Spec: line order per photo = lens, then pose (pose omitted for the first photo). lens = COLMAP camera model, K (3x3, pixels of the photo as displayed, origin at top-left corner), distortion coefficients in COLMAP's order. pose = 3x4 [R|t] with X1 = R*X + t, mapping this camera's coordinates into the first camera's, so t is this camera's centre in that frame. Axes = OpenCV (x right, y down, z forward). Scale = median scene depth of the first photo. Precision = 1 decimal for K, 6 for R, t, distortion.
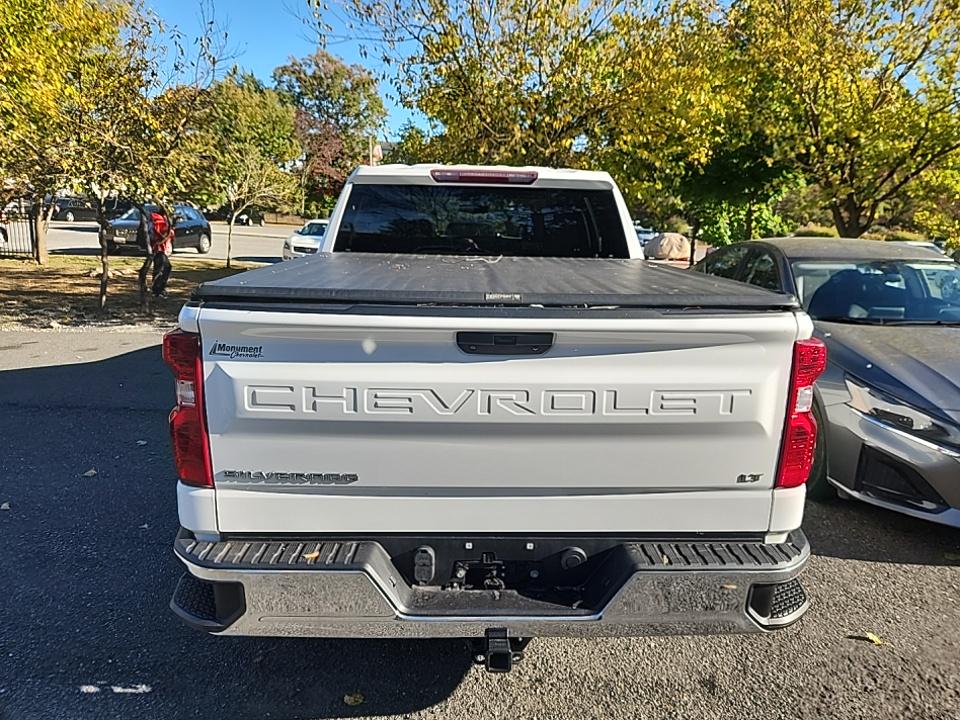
lens RADIAL K [[653.8, 0, 490.6], [0, 653.8, 366.6], [0, 0, 1]] dist [0.042279, -0.035998]
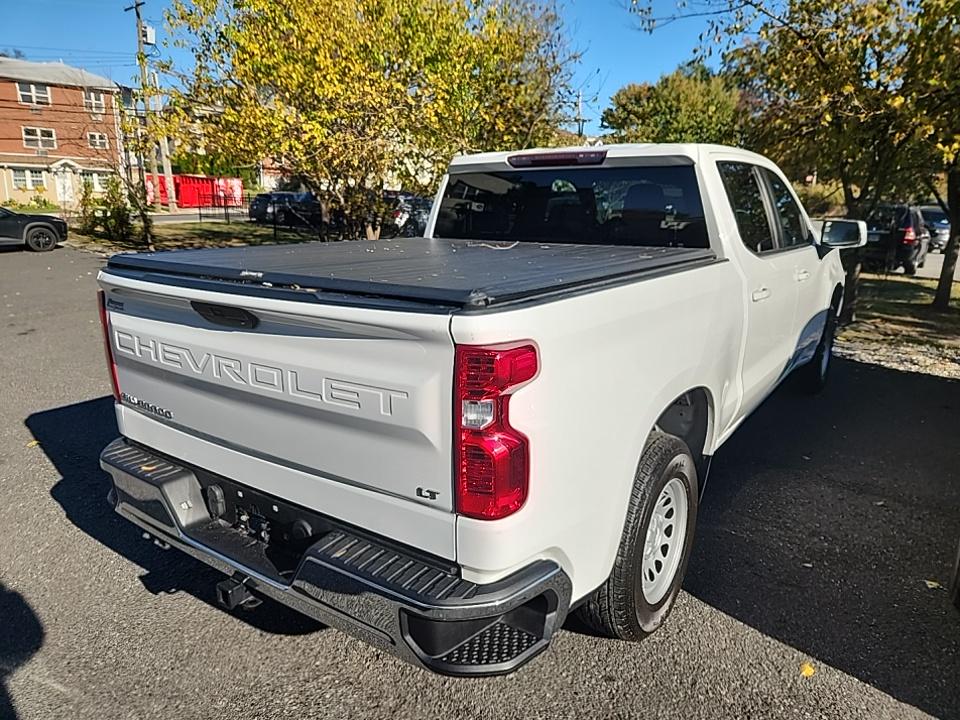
lens RADIAL K [[653.8, 0, 484.5], [0, 653.8, 370.0], [0, 0, 1]] dist [0.042279, -0.035998]
pose [[0.794290, 0.130079, -0.593450, 0.212684], [-0.118043, 0.991238, 0.059278, -0.012692], [0.595961, 0.022968, 0.802685, 0.074501]]
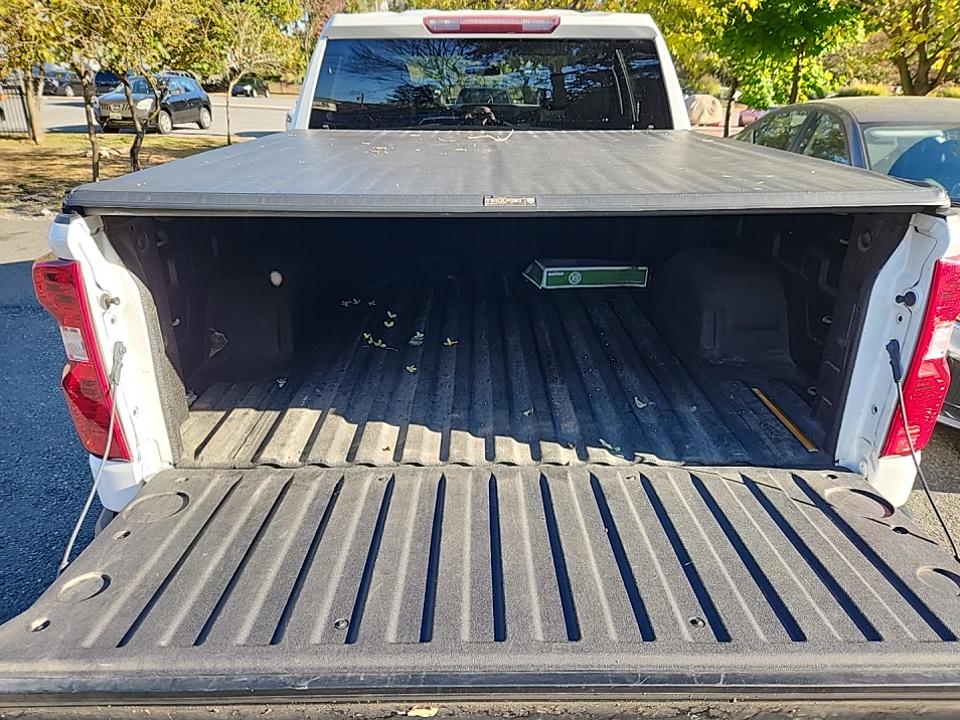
lens RADIAL K [[653.8, 0, 481.3], [0, 653.8, 365.8], [0, 0, 1]] dist [0.042279, -0.035998]
pose [[0.999132, -0.005620, -0.041266, 0.003337], [0.013036, 0.983265, 0.181713, -0.012848], [0.039554, -0.182094, 0.982485, 0.061149]]
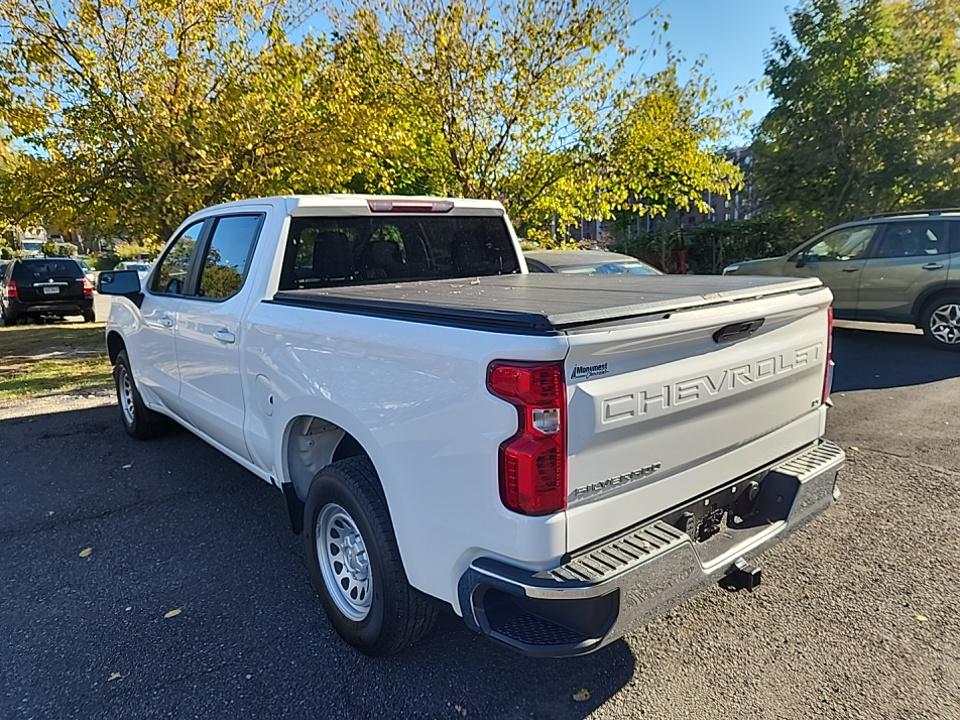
lens RADIAL K [[653.8, 0, 475.6], [0, 653.8, 353.5], [0, 0, 1]] dist [0.042279, -0.035998]
pose [[0.800616, -0.147496, 0.580740, -0.235447], [0.179331, 0.983785, 0.002633, -0.018044], [-0.571712, 0.102036, 0.814085, 0.048149]]
